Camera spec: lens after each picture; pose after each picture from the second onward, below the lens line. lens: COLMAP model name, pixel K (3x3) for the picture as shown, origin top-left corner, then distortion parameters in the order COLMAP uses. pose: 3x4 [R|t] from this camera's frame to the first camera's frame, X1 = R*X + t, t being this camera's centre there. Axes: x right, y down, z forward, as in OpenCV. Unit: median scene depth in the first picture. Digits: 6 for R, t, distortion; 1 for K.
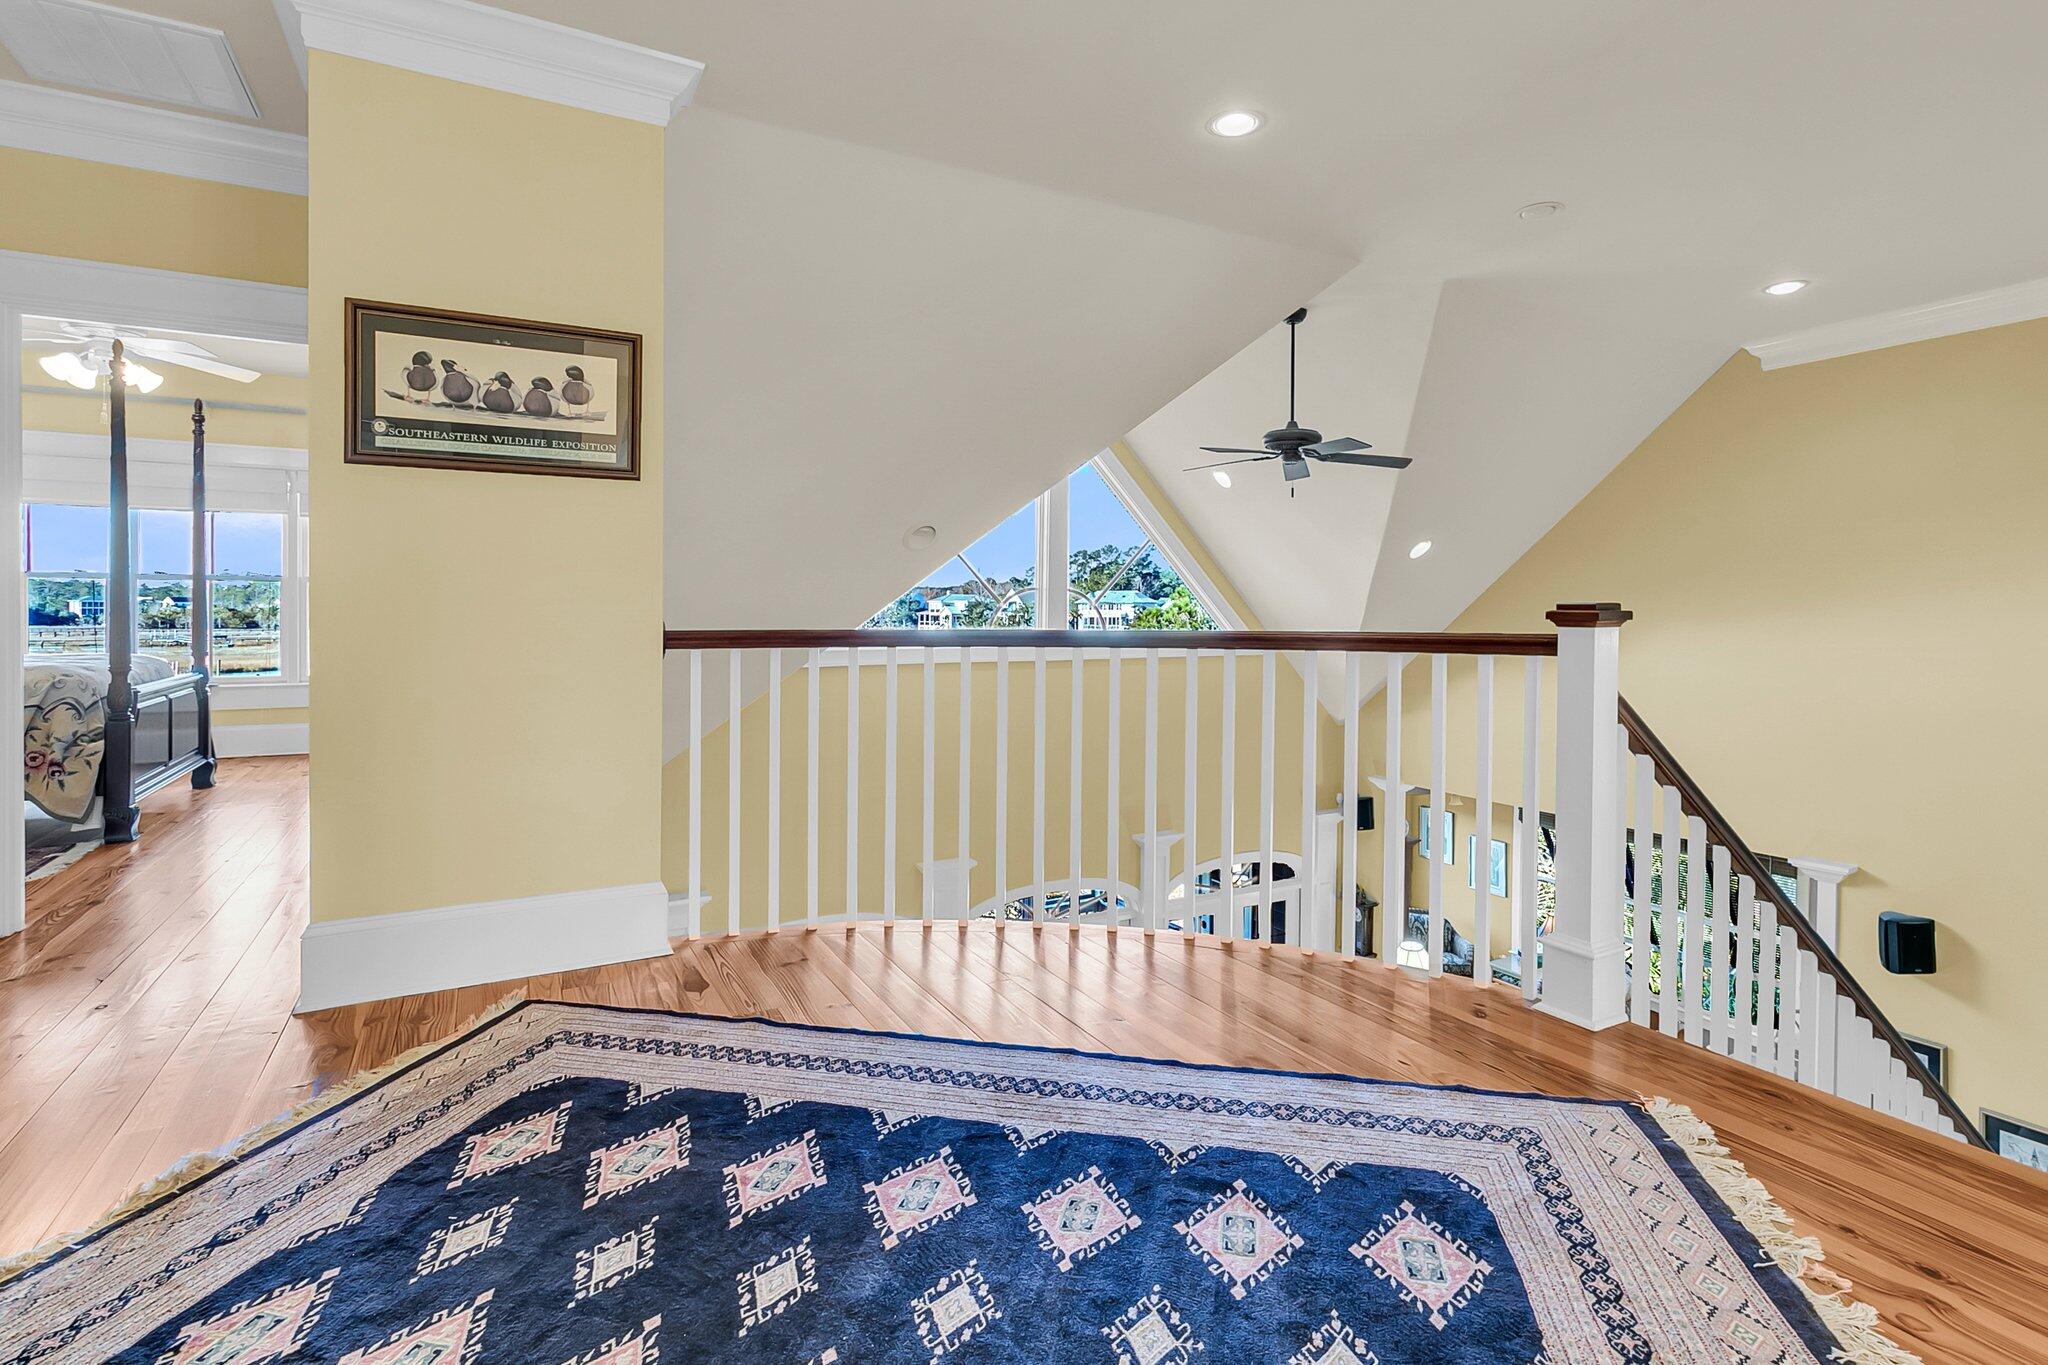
lens RADIAL K [[1005.9, 0, 1022.2], [0, 1005.9, 629.7], [0, 0, 1]] dist [0.002597, 0.000260]
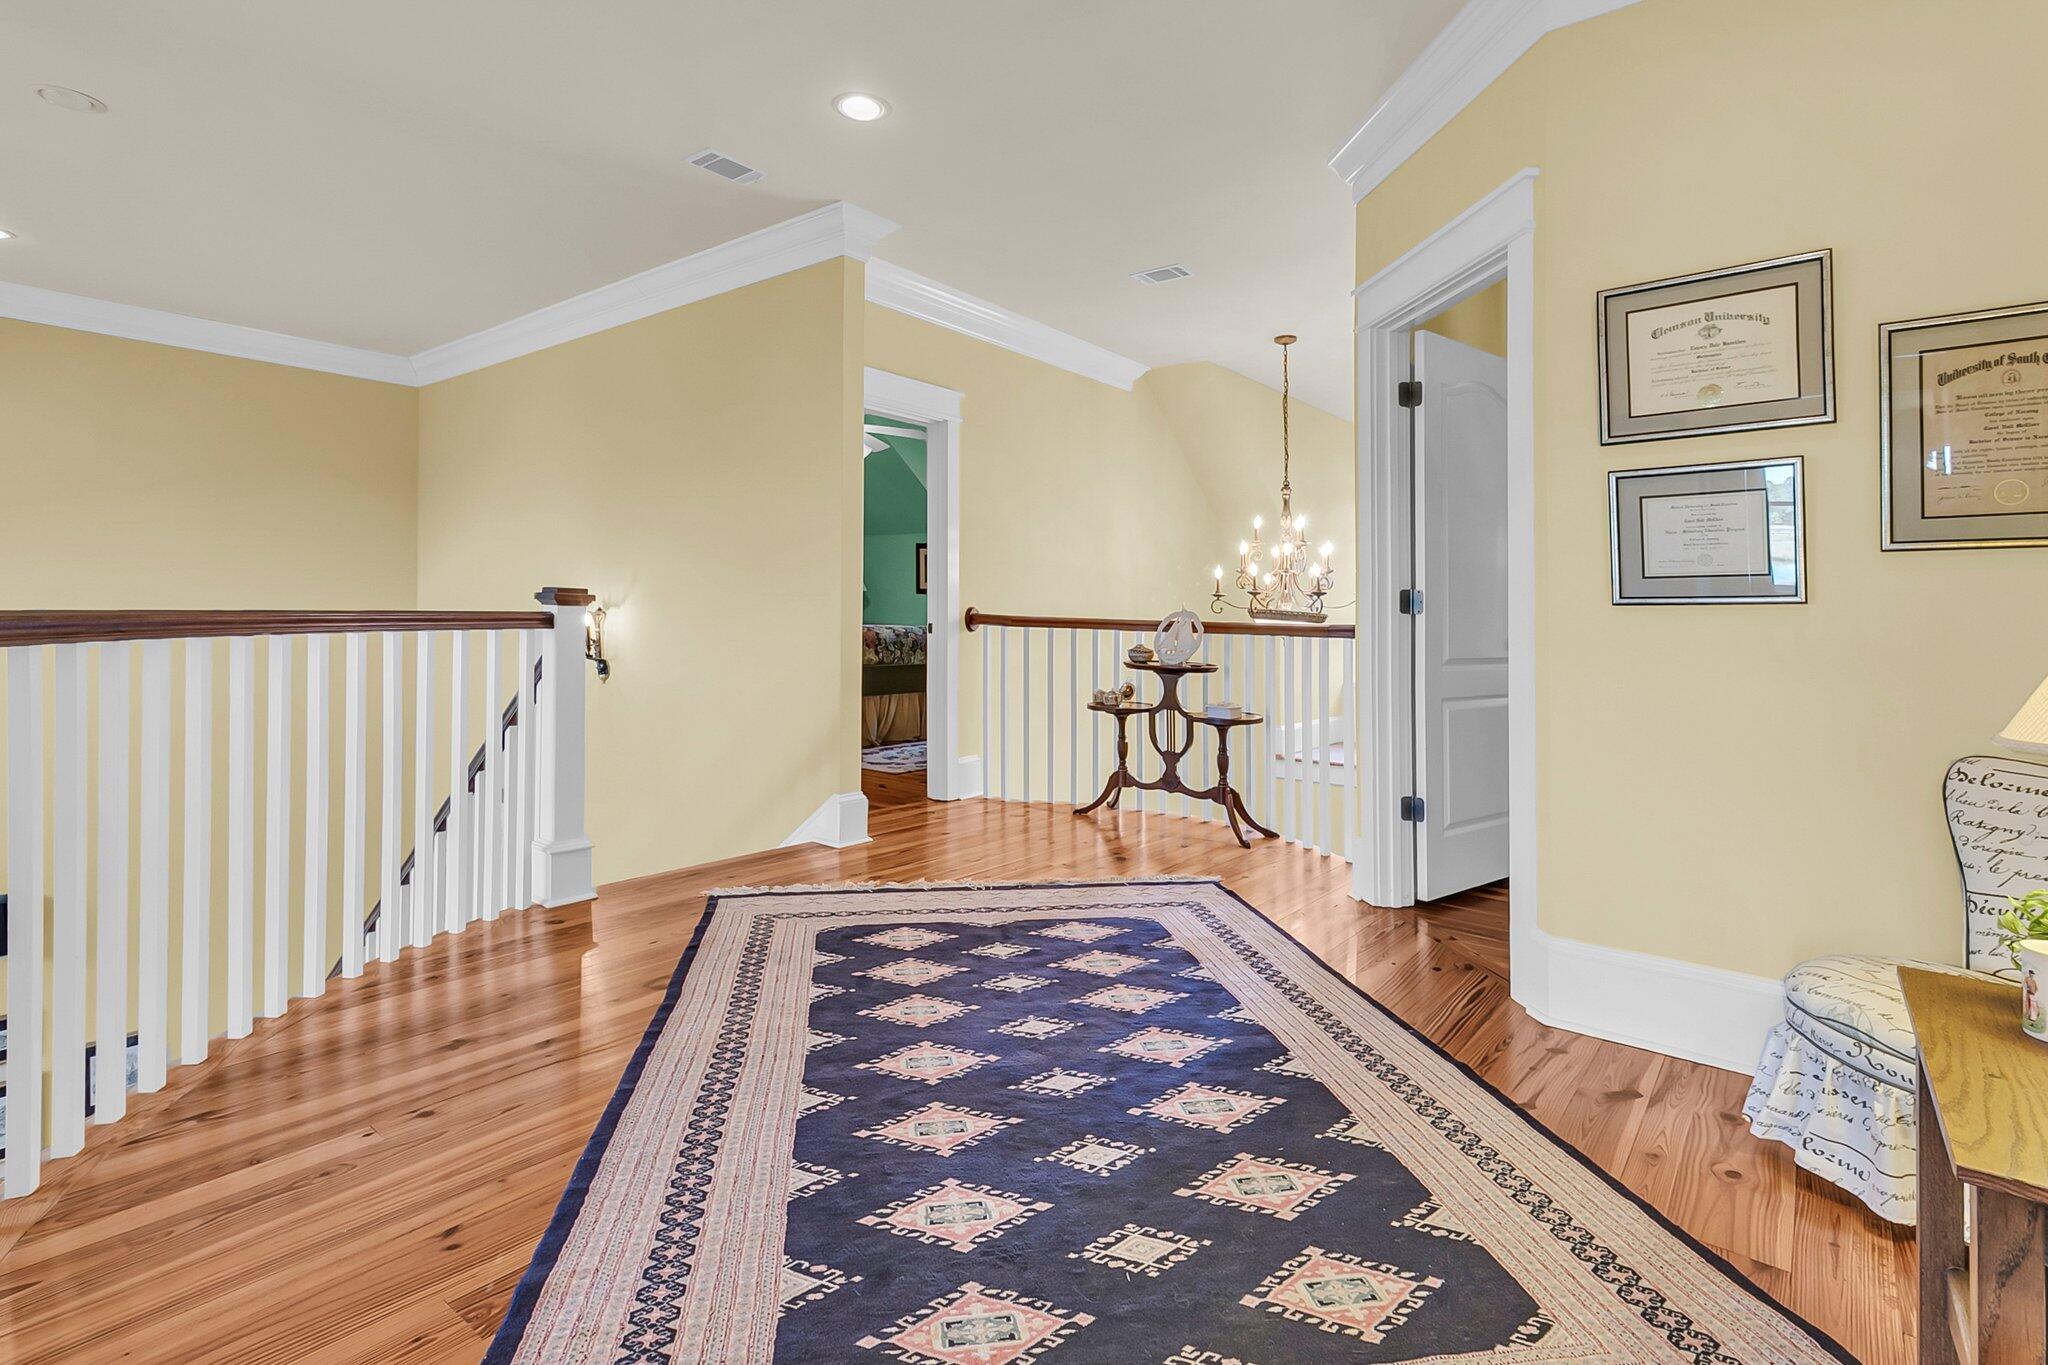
lens RADIAL K [[1005.9, 0, 1030.2], [0, 1005.9, 605.7], [0, 0, 1]] dist [0.002597, 0.000260]
pose [[-0.398529, 0.001591, 0.917154, -1.274308], [-0.002227, 0.999994, -0.002702, -0.000878], [-0.917153, -0.003120, -0.398523, 1.362068]]
